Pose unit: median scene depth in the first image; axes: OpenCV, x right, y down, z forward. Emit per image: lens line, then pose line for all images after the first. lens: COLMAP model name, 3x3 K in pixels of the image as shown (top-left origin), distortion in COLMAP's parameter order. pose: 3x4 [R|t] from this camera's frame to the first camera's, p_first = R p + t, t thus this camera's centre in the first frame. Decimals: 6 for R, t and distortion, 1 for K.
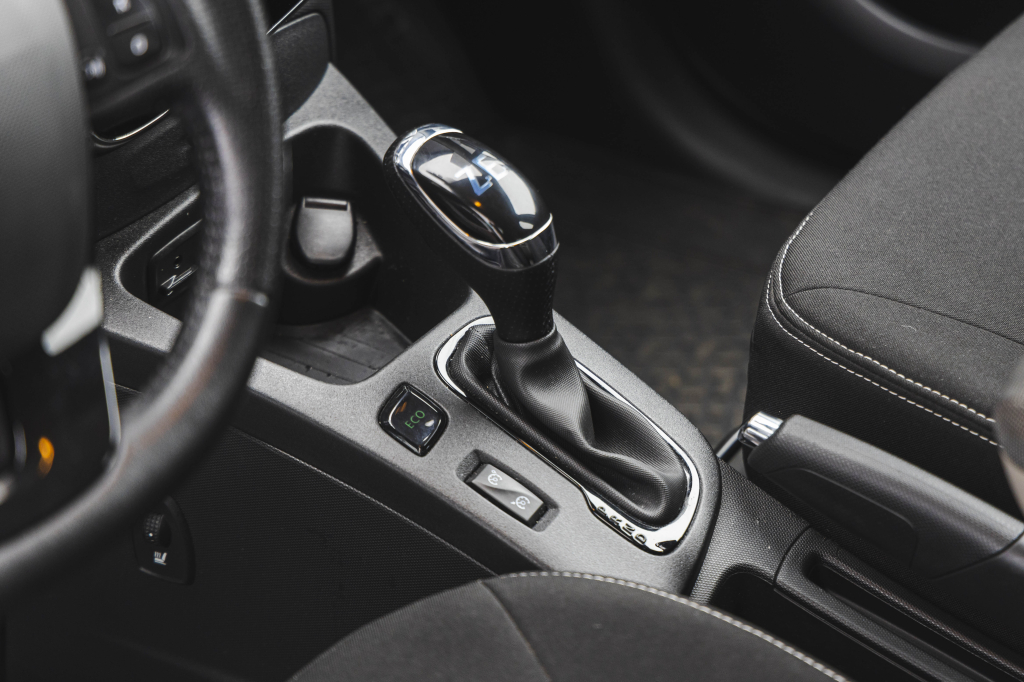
lens RADIAL K [[2567.6, 0, 512.0], [0, 2567.6, 341.0], [0, 0, 1]] dist [0.006634, 0.083980]
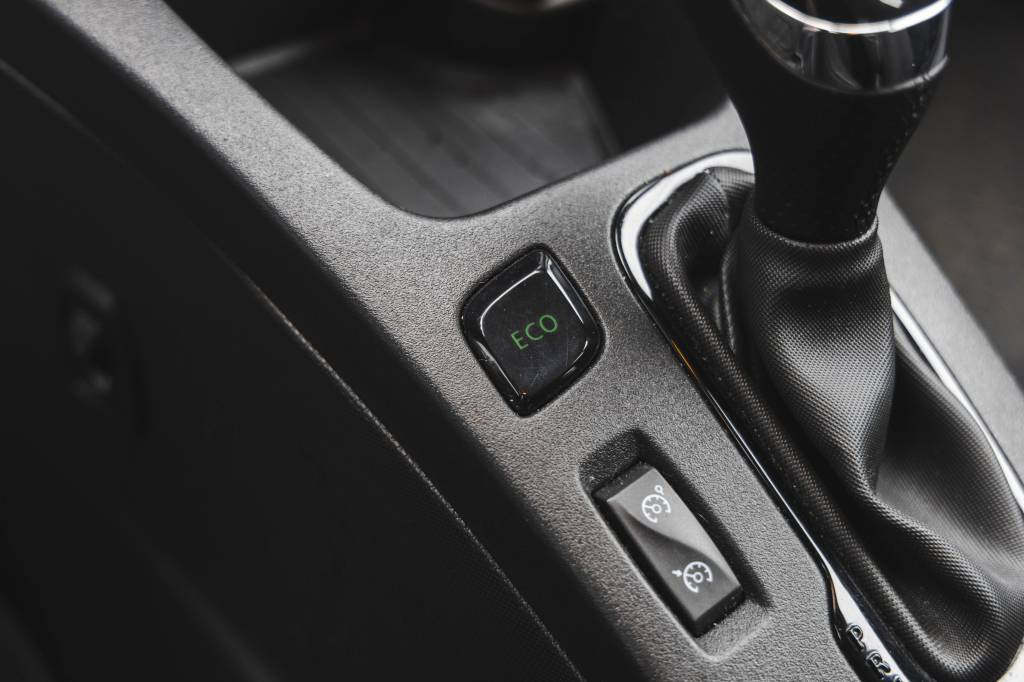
lens RADIAL K [[1667.3, 0, 512.0], [0, 1667.3, 341.0], [0, 0, 1]] dist [-0.009468, -0.052230]
pose [[0.949722, 0.293985, -0.107712, -0.007708], [-0.271748, 0.944852, 0.182780, -0.023443], [0.155506, -0.144320, 0.977236, 0.692697]]
